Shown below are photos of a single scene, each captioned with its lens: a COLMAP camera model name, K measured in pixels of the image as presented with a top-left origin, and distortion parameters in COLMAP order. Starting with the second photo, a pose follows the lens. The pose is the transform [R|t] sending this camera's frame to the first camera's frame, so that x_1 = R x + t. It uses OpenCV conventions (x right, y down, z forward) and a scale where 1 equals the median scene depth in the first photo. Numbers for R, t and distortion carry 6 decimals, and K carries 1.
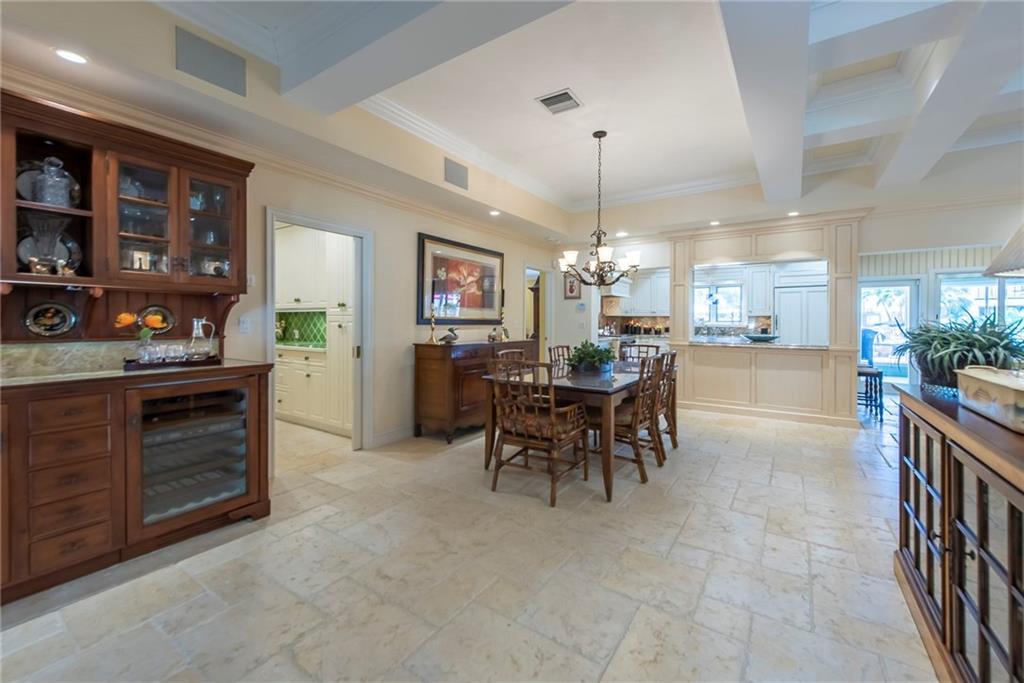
lens RADIAL K [[425.1, 0, 512.2], [0, 425.1, 322.0], [0, 0, 1]] dist [0.001309, 0.000074]
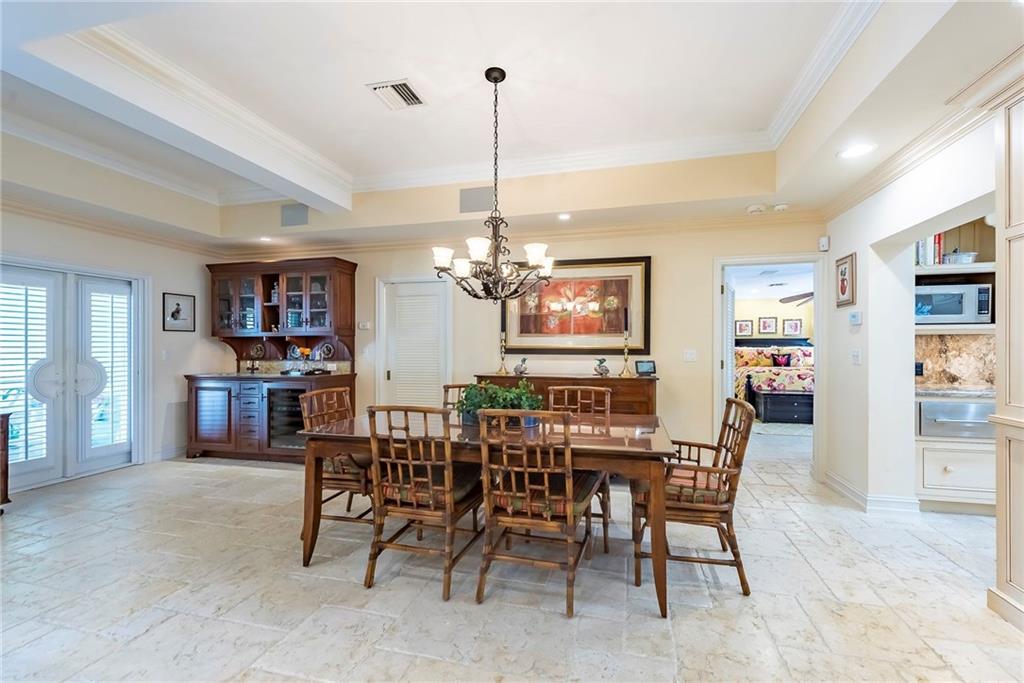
lens RADIAL K [[418.5, 0, 516.3], [0, 418.5, 345.4], [0, 0, 1]] dist [0.001169, 0.000077]
pose [[0.331569, -0.012194, -0.943352, 0.974132], [0.001473, 0.999922, -0.012408, -0.003050], [0.943430, 0.002725, 0.331561, 0.943438]]
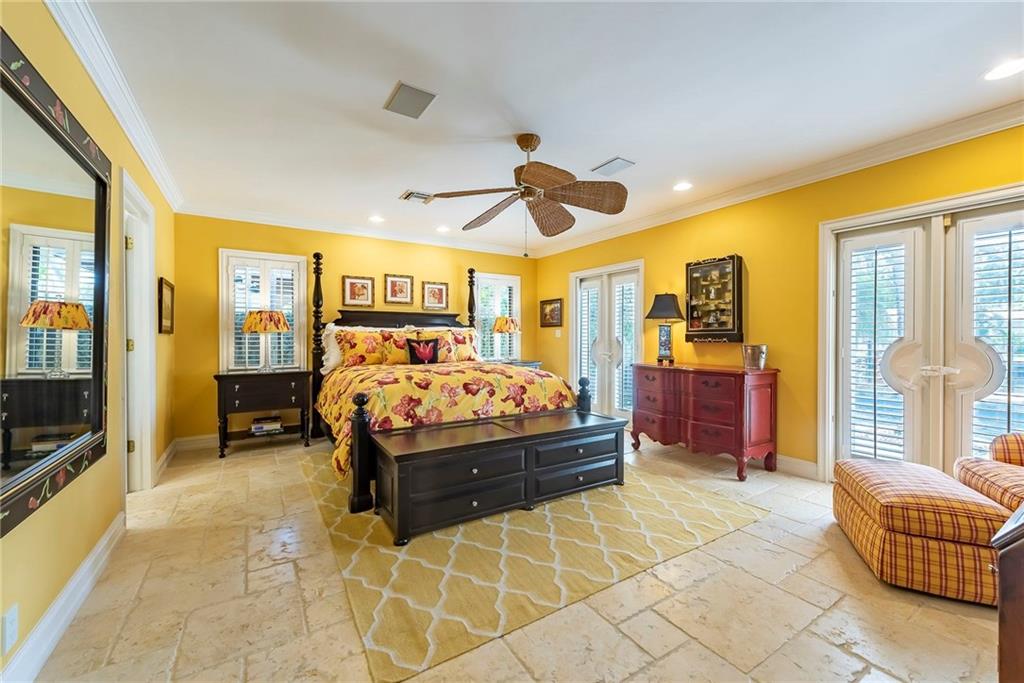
lens RADIAL K [[418.5, 0, 516.3], [0, 418.5, 345.4], [0, 0, 1]] dist [0.001169, 0.000077]
pose [[0.919961, 0.000674, -0.392010, 0.532032], [0.005392, 0.999882, 0.014373, 0.006935], [0.391973, -0.015337, 0.919849, 1.459769]]
